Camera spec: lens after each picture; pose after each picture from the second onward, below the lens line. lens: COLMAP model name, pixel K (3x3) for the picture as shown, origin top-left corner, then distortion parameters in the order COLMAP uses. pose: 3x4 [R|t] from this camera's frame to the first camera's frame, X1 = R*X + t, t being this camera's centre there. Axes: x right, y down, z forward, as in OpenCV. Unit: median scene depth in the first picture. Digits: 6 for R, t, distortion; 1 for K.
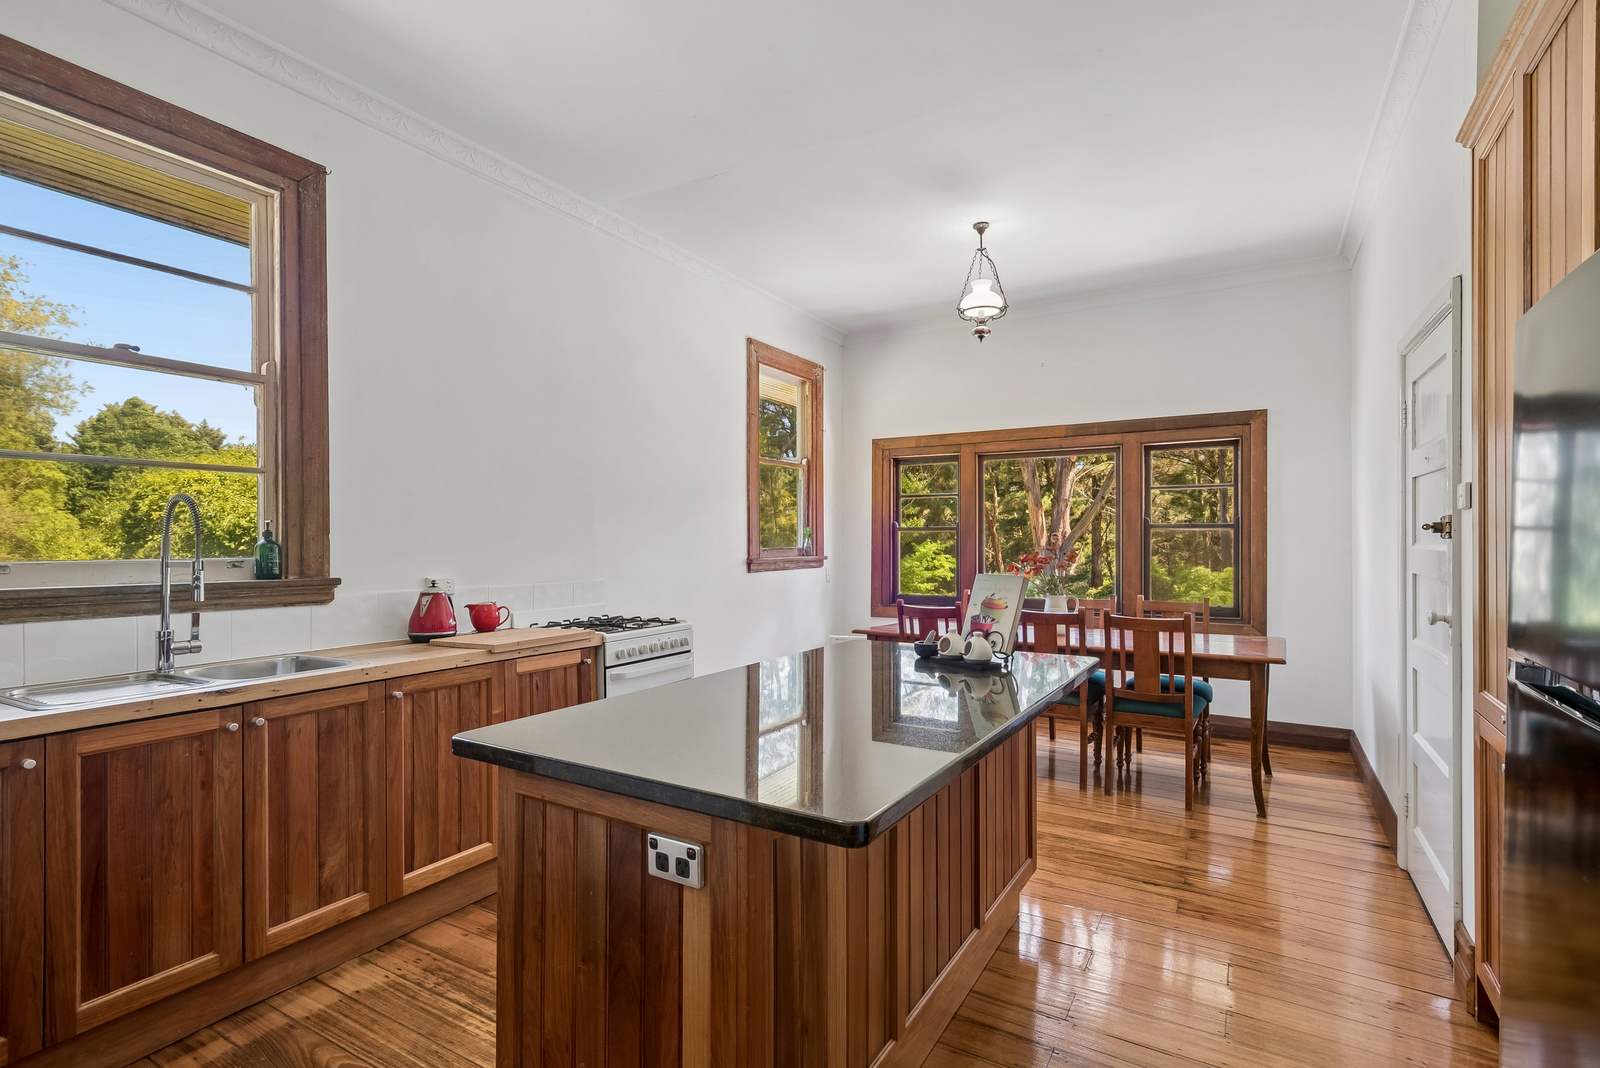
lens RADIAL K [[786.4, 0, 800.0], [0, 786.4, 534.0], [0, 0, 1]] dist [-0.068548, 0.029062]
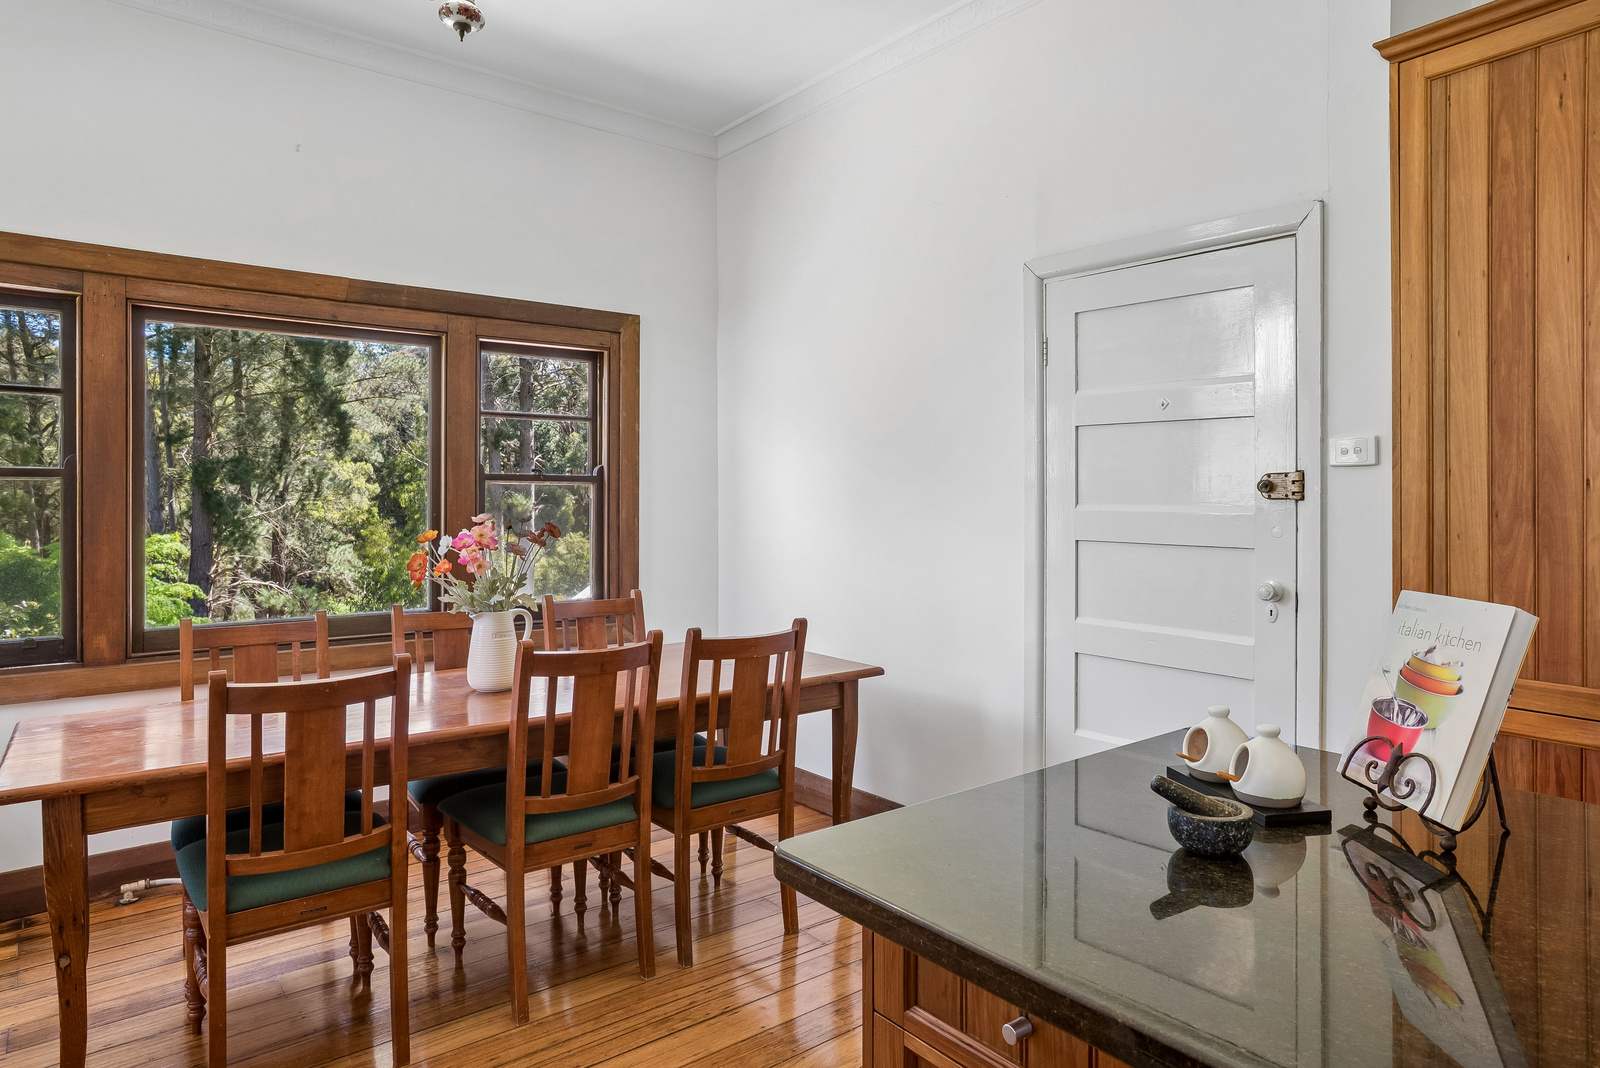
lens RADIAL K [[960.2, 0, 798.0], [0, 960.2, 496.5], [0, 0, 1]] dist [0.001250, 0.000278]
pose [[0.367177, 0.003126, 0.930146, -0.164046], [-0.014537, 0.999892, 0.002378, 0.000937], [-0.930038, -0.014395, 0.367182, 0.531995]]
